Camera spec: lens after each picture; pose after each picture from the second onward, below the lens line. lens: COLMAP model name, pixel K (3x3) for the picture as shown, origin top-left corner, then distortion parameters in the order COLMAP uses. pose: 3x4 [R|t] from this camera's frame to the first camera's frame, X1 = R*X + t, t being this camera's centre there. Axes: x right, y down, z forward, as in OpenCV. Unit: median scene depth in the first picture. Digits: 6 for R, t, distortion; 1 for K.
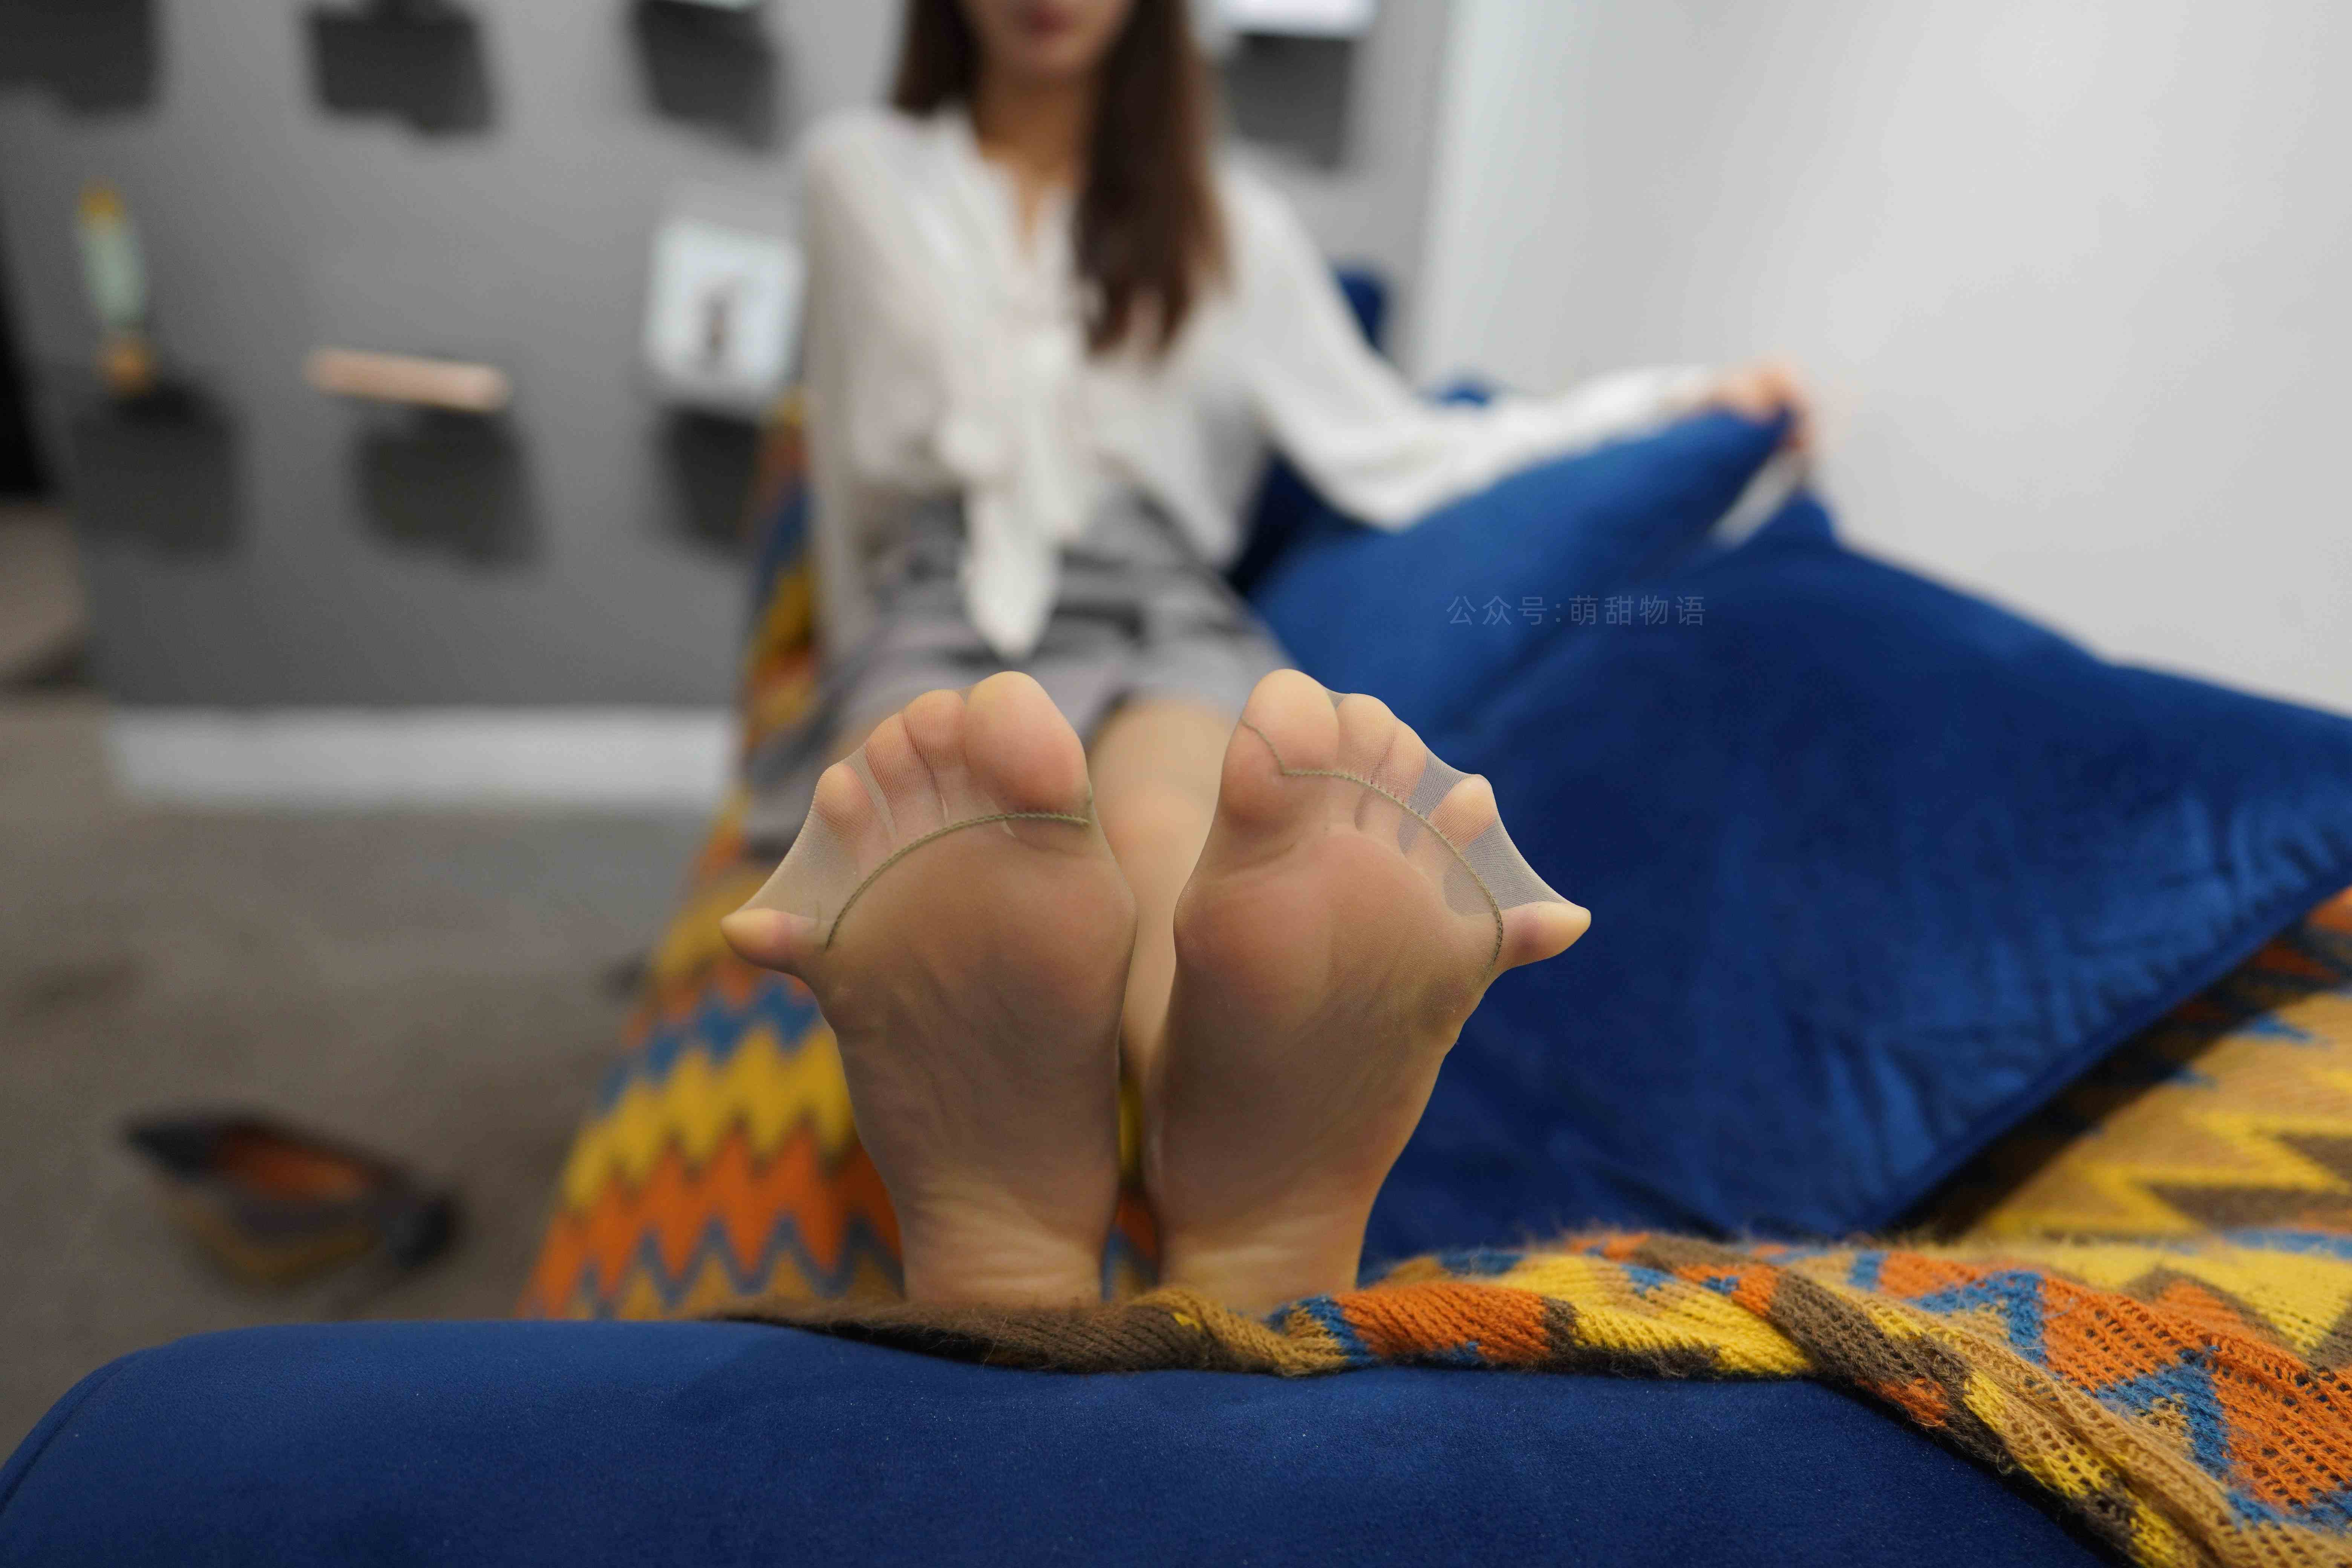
lens RADIAL K [[1655.8, 0, 1166.6], [0, 1655.8, 798.9], [0, 0, 1]] dist [-0.007700, 0.030899]
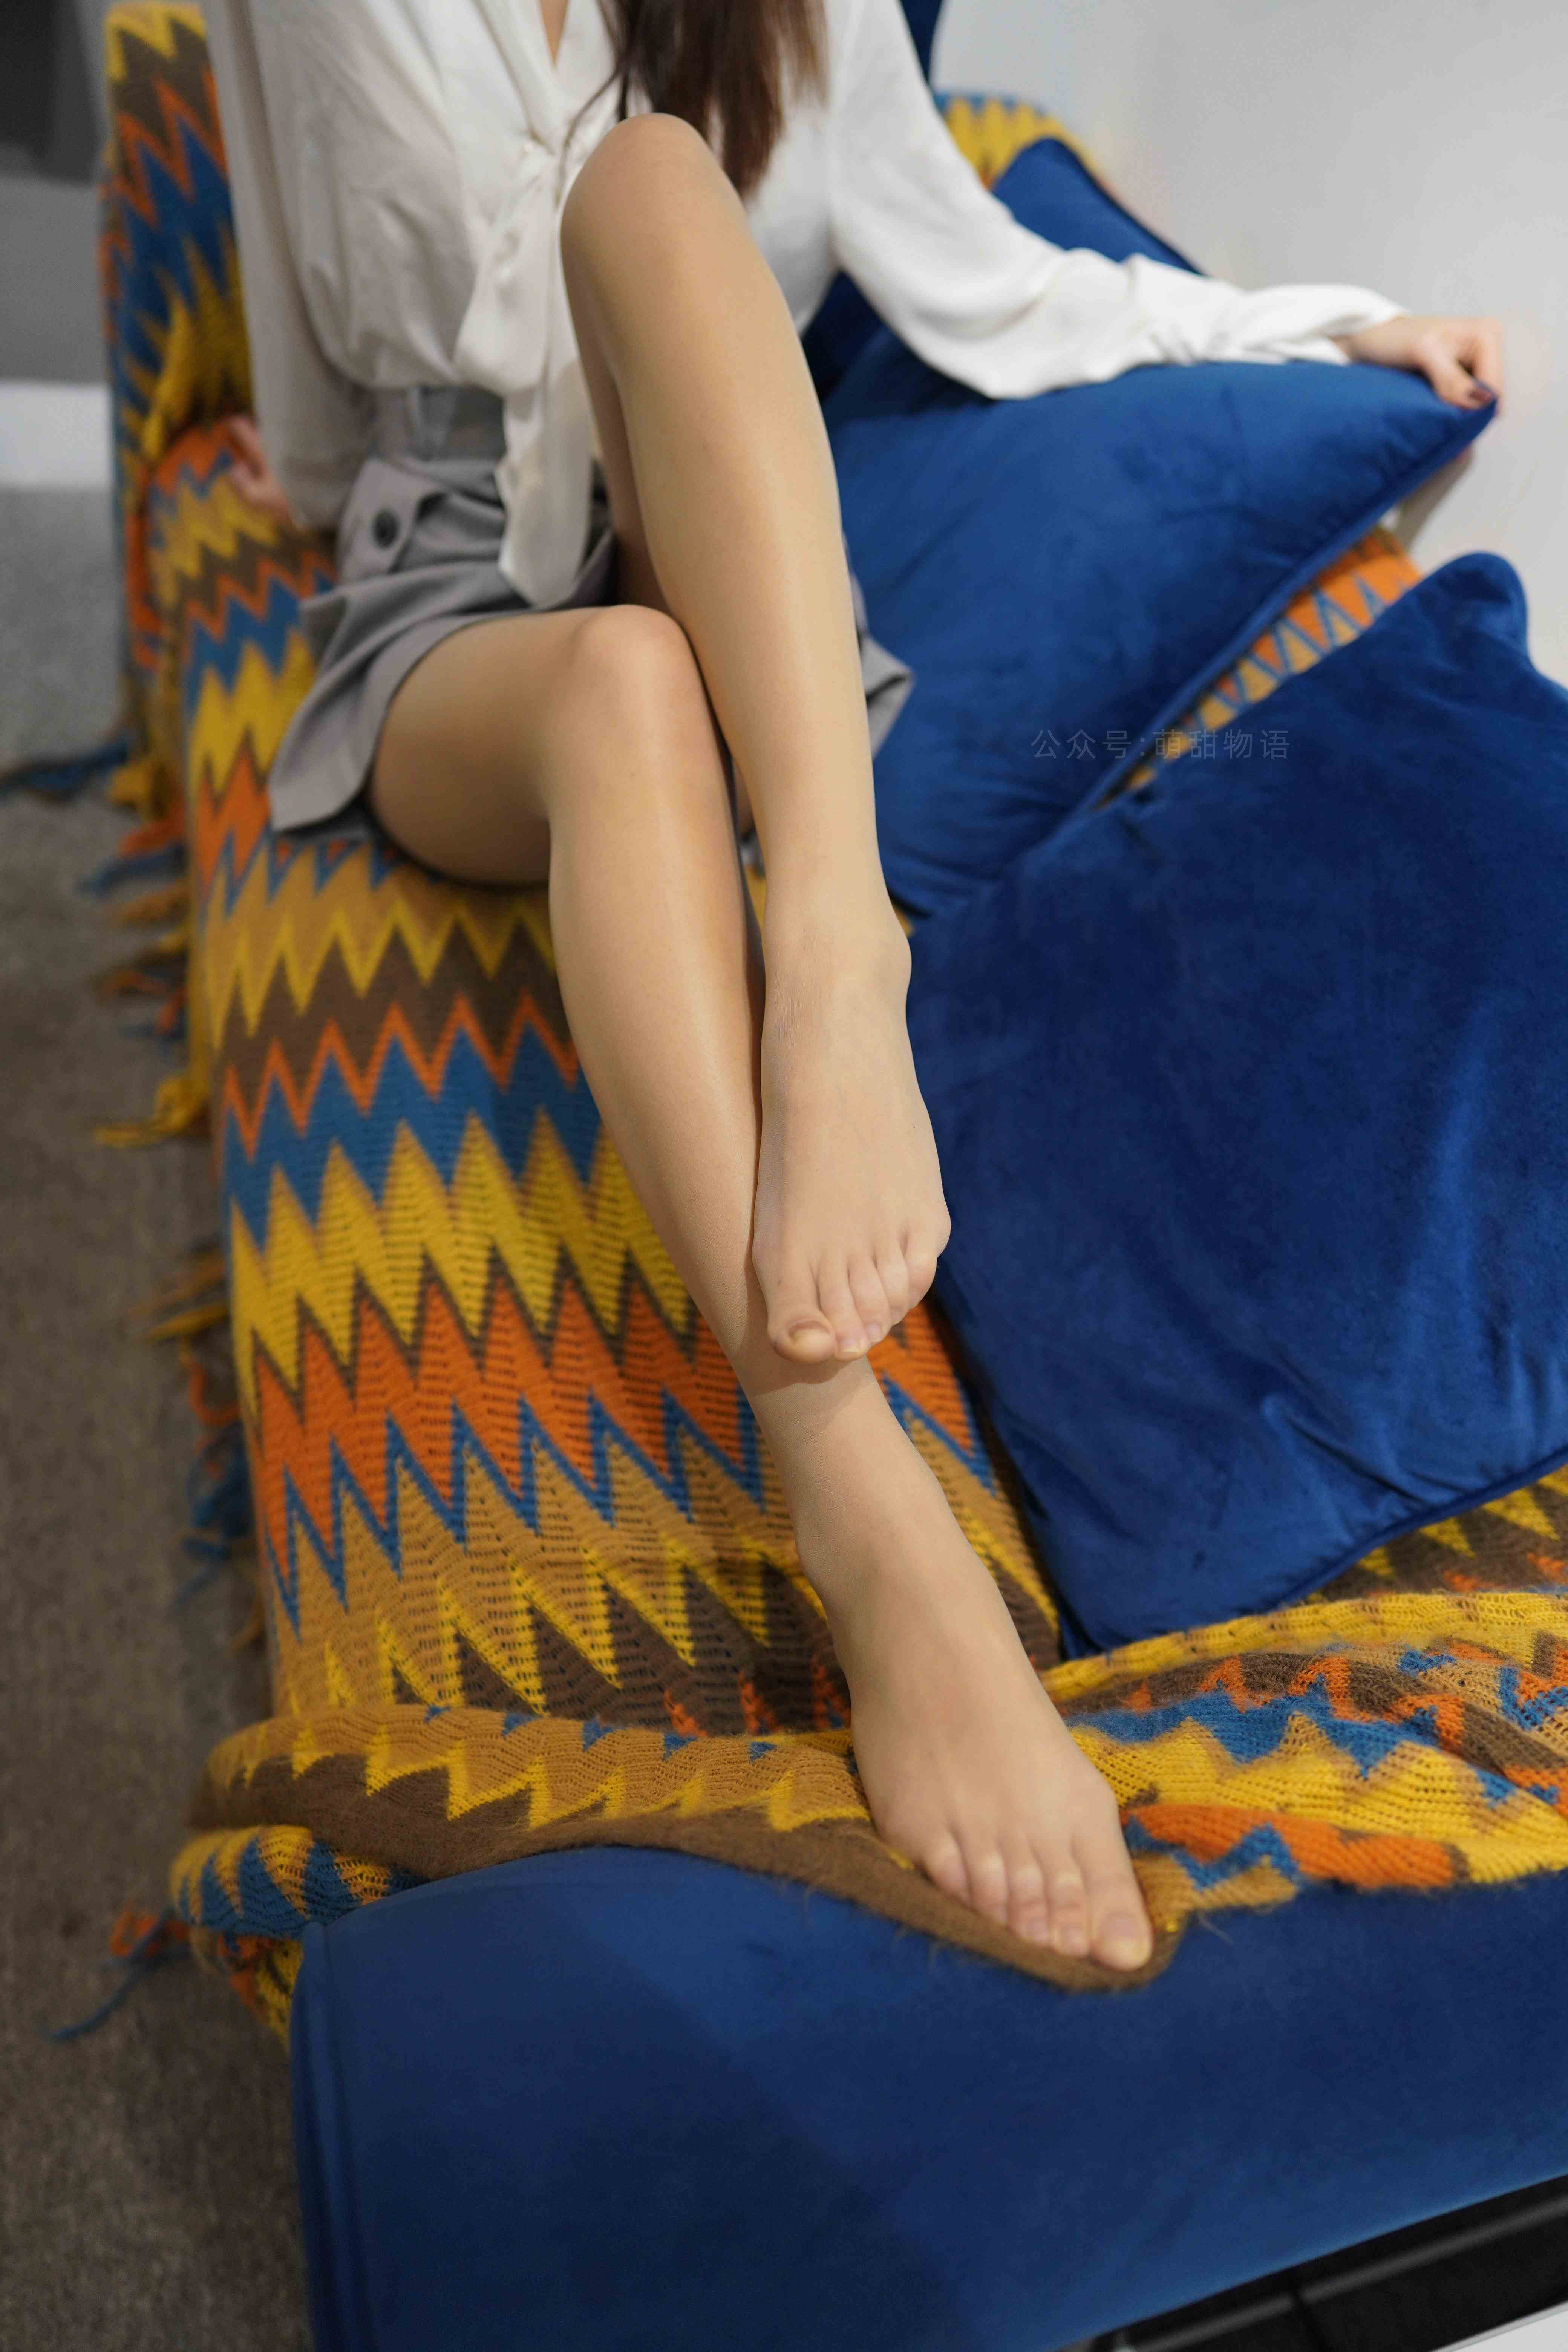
lens RADIAL K [[1655.8, 0, 804.4], [0, 1655.8, 1190.1], [0, 0, 1]] dist [-0.007700, 0.030899]
pose [[0.969838, -0.062704, 0.235548, -0.361891], [-0.073735, 0.845602, 0.528697, -0.533306], [-0.232331, -0.530119, 0.815473, 0.204328]]
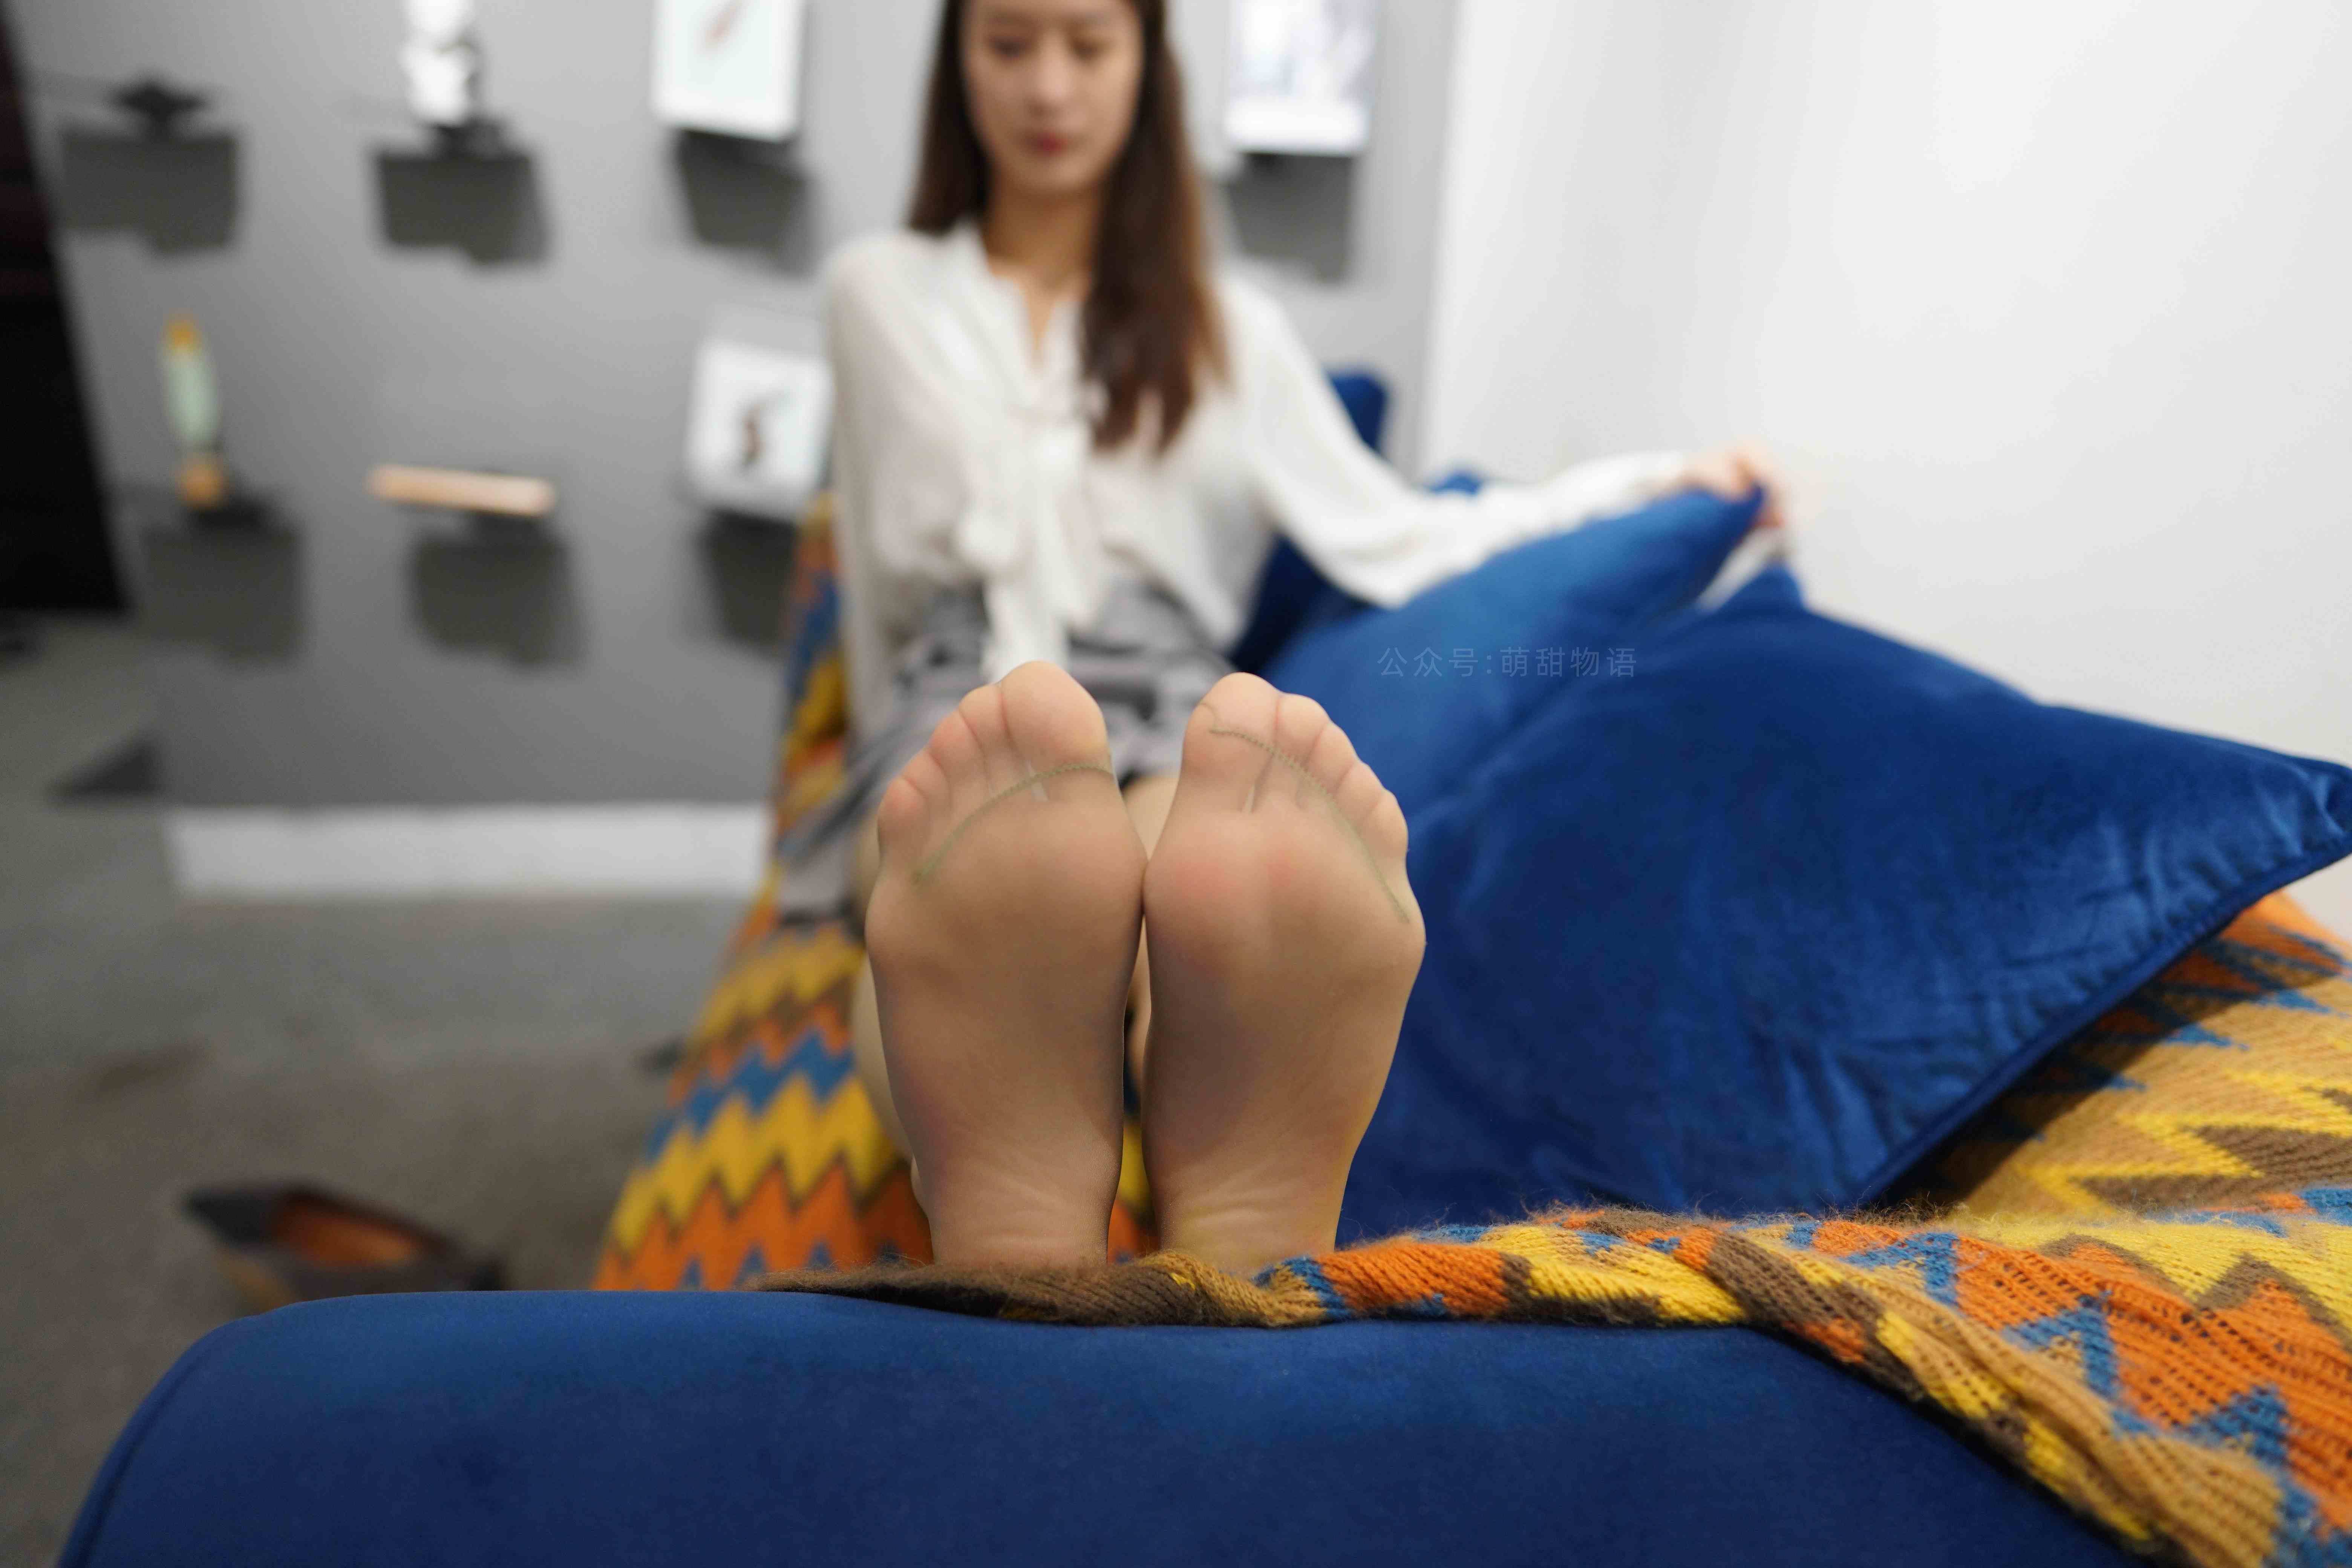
lens RADIAL K [[1655.8, 0, 1165.6], [0, 1655.8, 798.9], [0, 0, 1]] dist [-0.007700, 0.030899]
pose [[0.999764, -0.013544, -0.016959, 0.016101], [0.012454, 0.997947, -0.062819, 0.041461], [0.017775, 0.062593, 0.997881, -0.089585]]
